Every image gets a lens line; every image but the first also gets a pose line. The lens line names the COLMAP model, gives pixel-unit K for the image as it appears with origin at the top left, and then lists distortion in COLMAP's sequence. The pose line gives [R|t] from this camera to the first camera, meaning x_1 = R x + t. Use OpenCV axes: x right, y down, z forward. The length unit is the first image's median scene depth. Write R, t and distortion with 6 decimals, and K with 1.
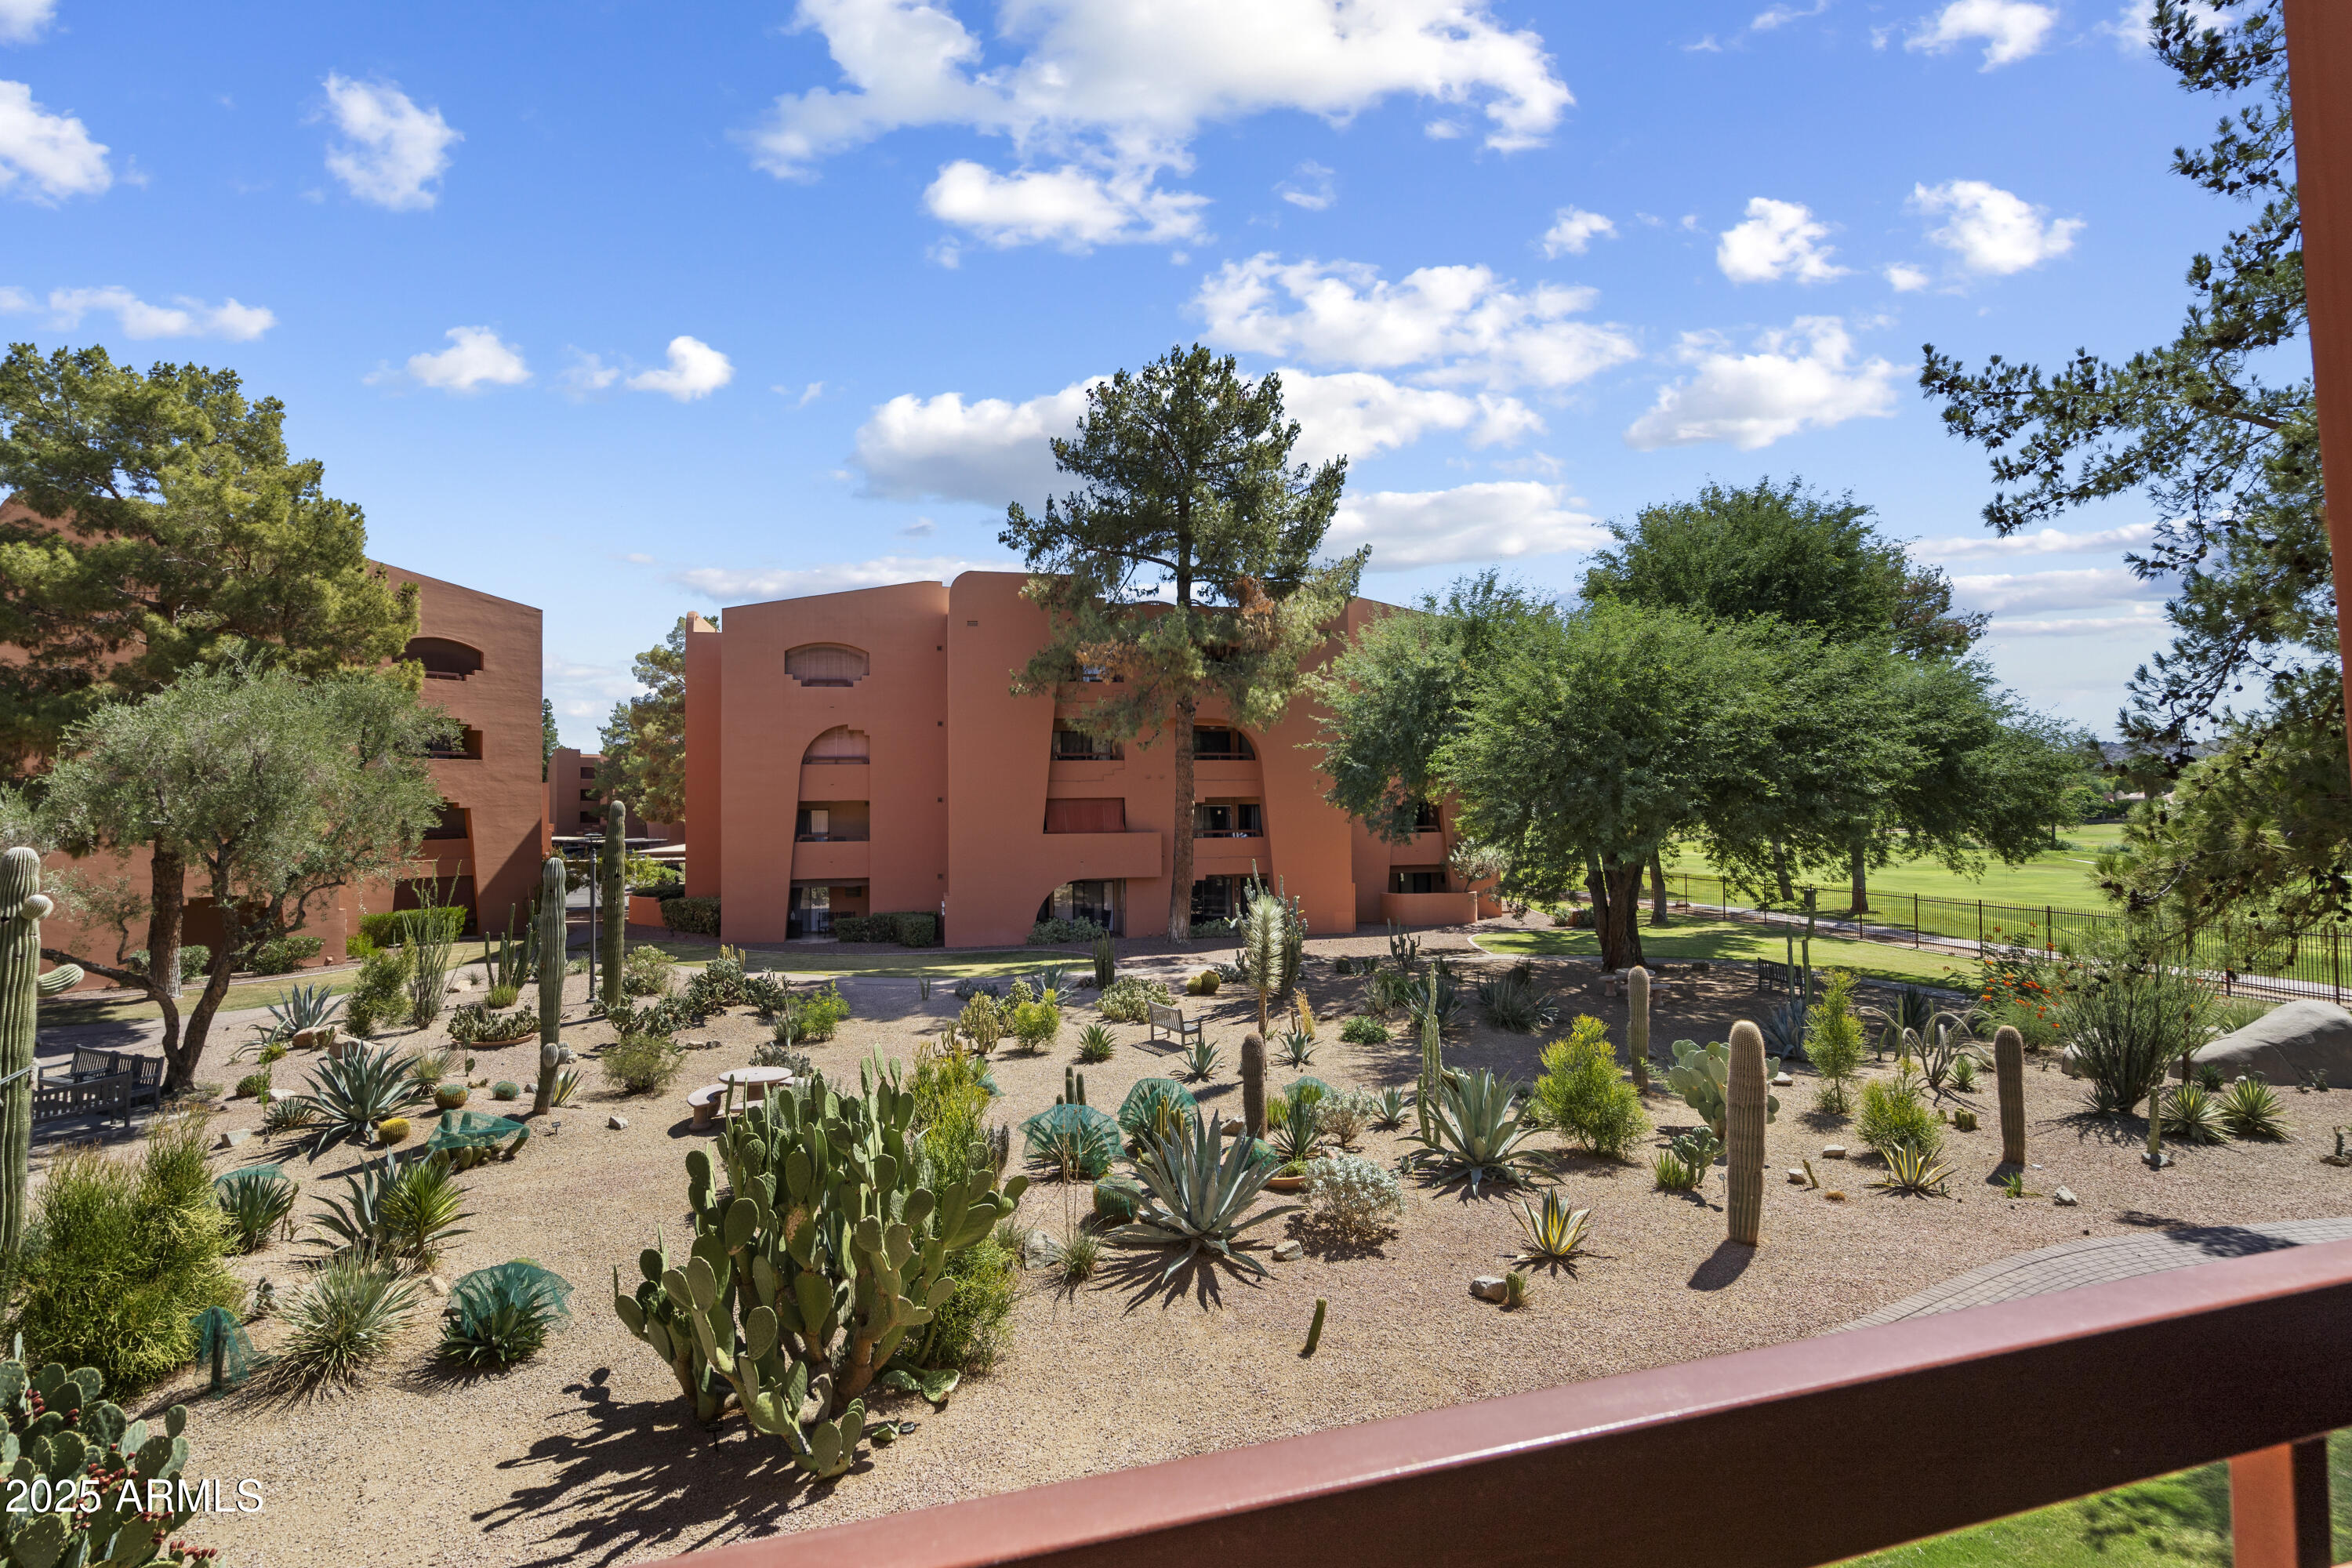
lens RADIAL K [[1135.0, 0, 1178.1], [0, 1135.0, 770.5], [0, 0, 1]] dist [0.001425, -0.000407]
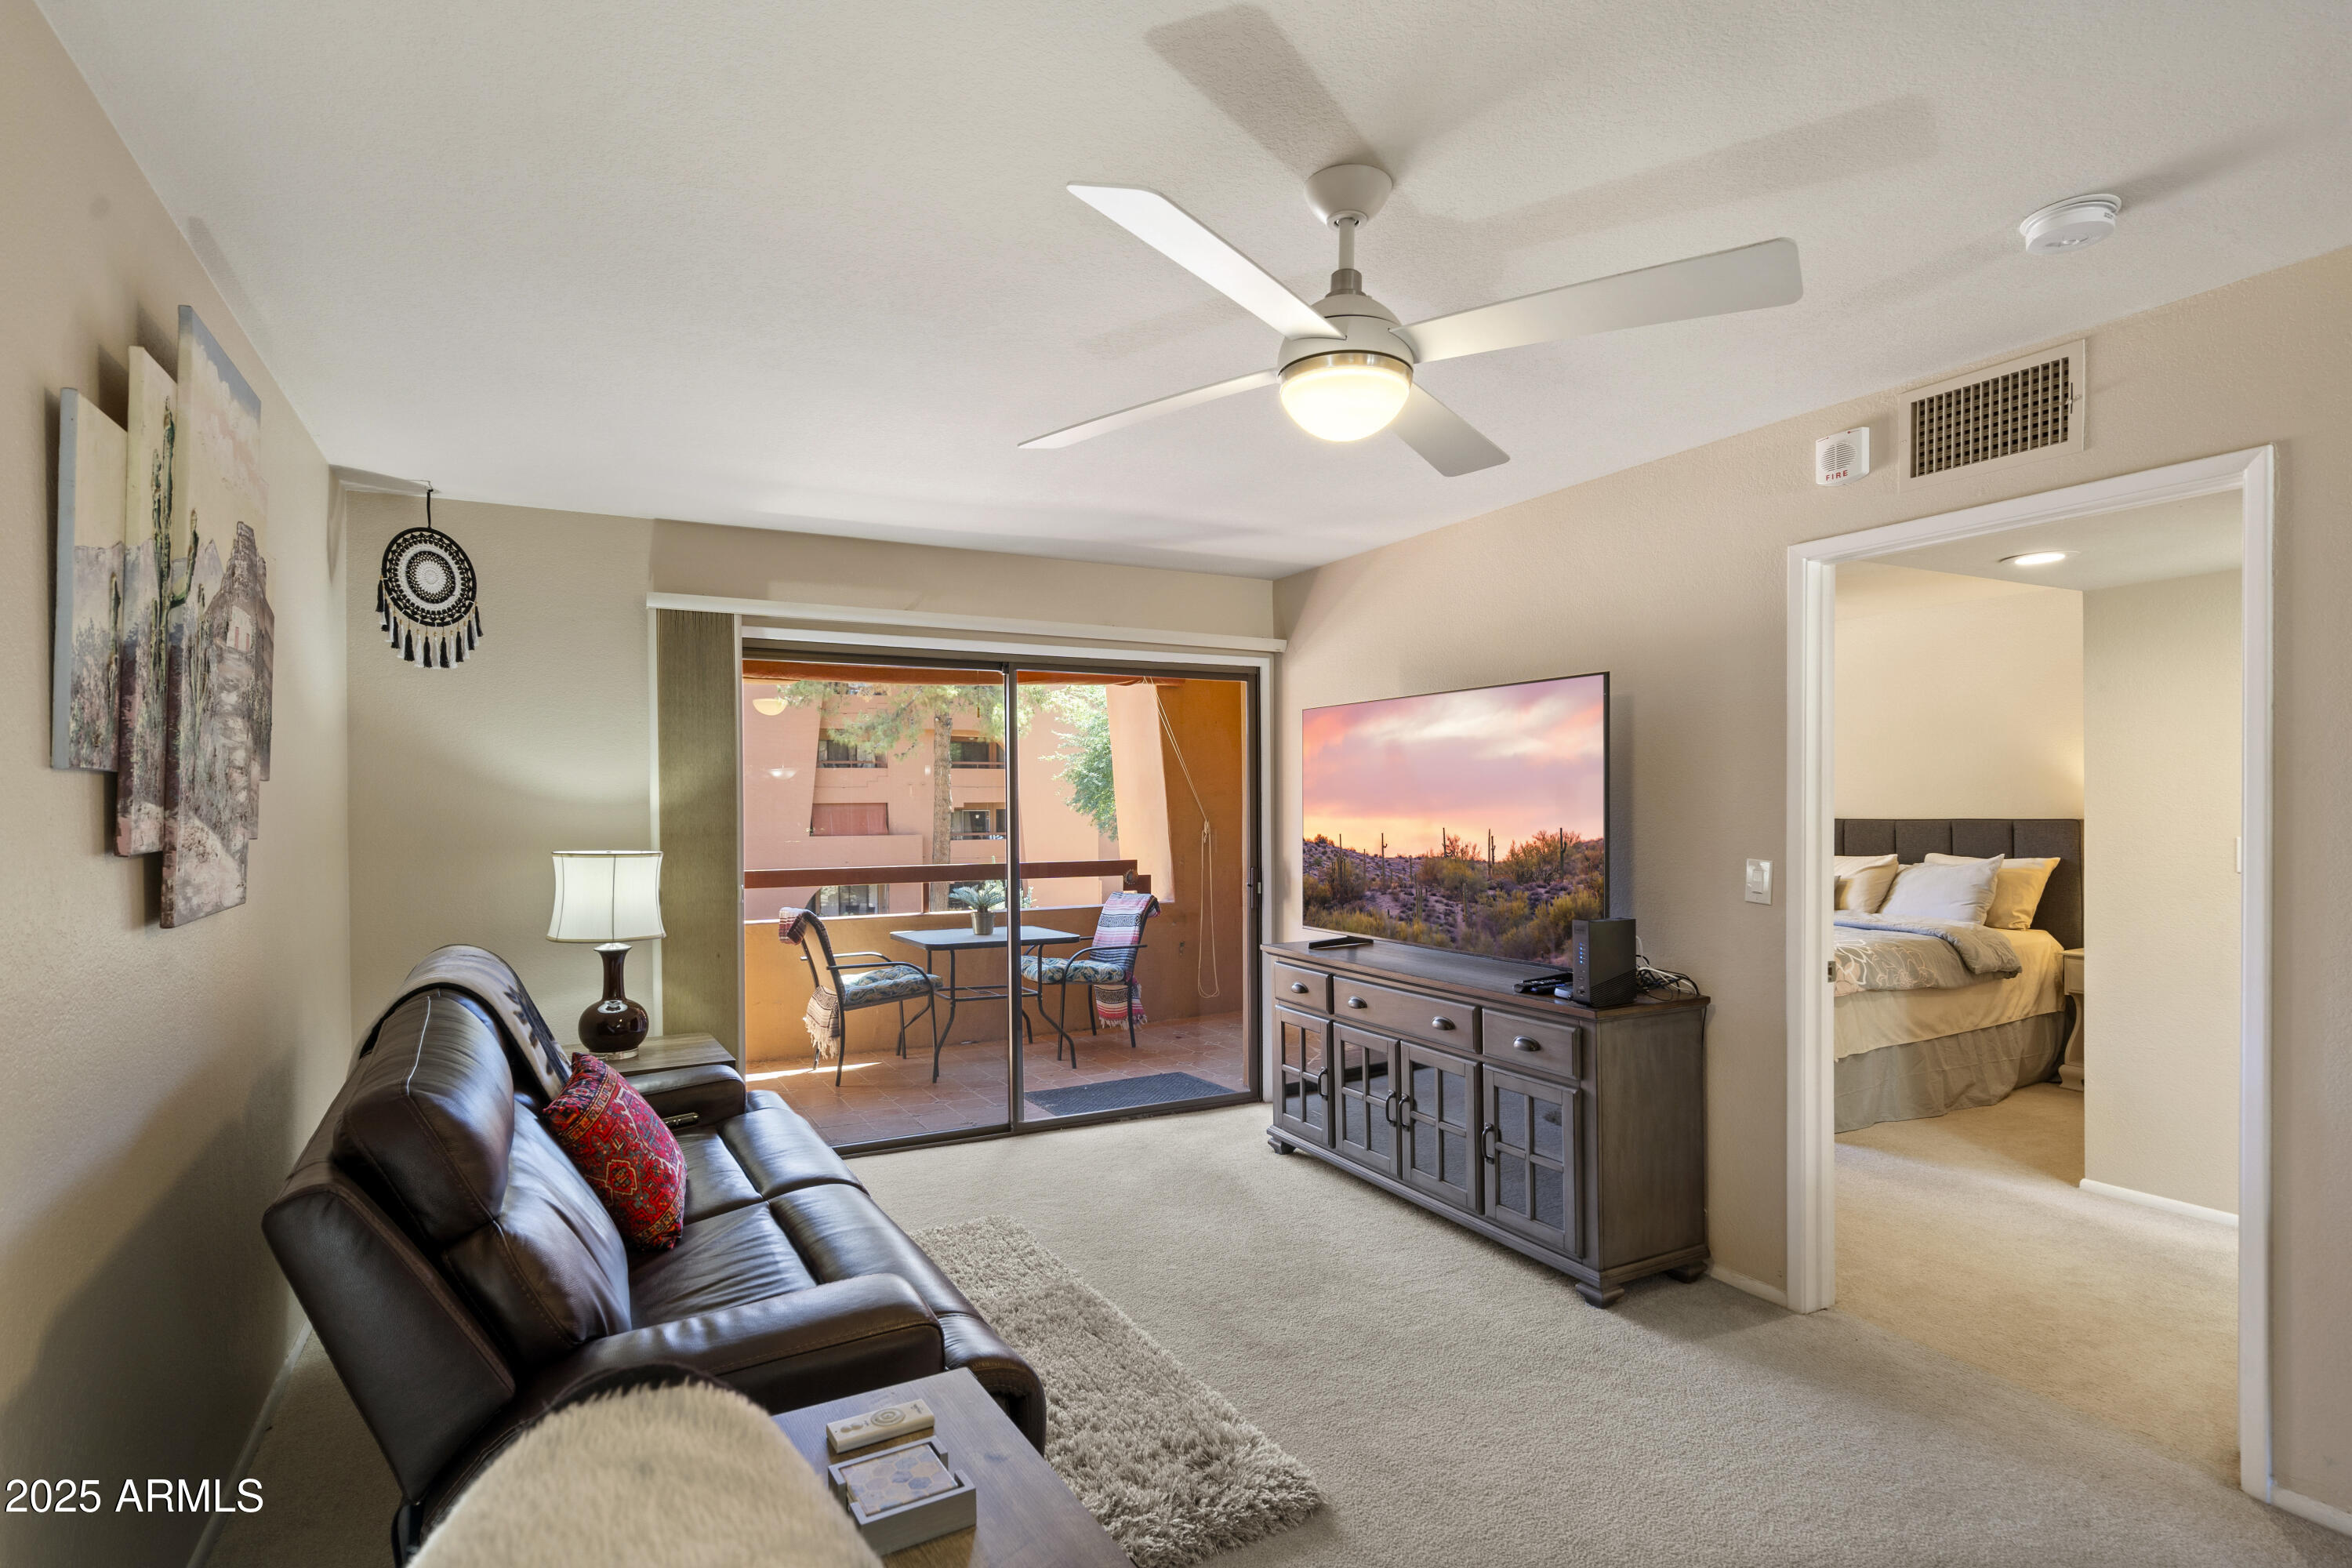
lens RADIAL K [[1164.9, 0, 1179.2], [0, 1164.9, 804.5], [0, 0, 1]] dist [-0.002736, -0.000077]
pose [[0.982889, 0.000006, 0.184200, 0.031734], [-0.004836, 0.999656, 0.025773, -0.006342], [-0.184137, -0.026223, 0.982551, -0.202676]]
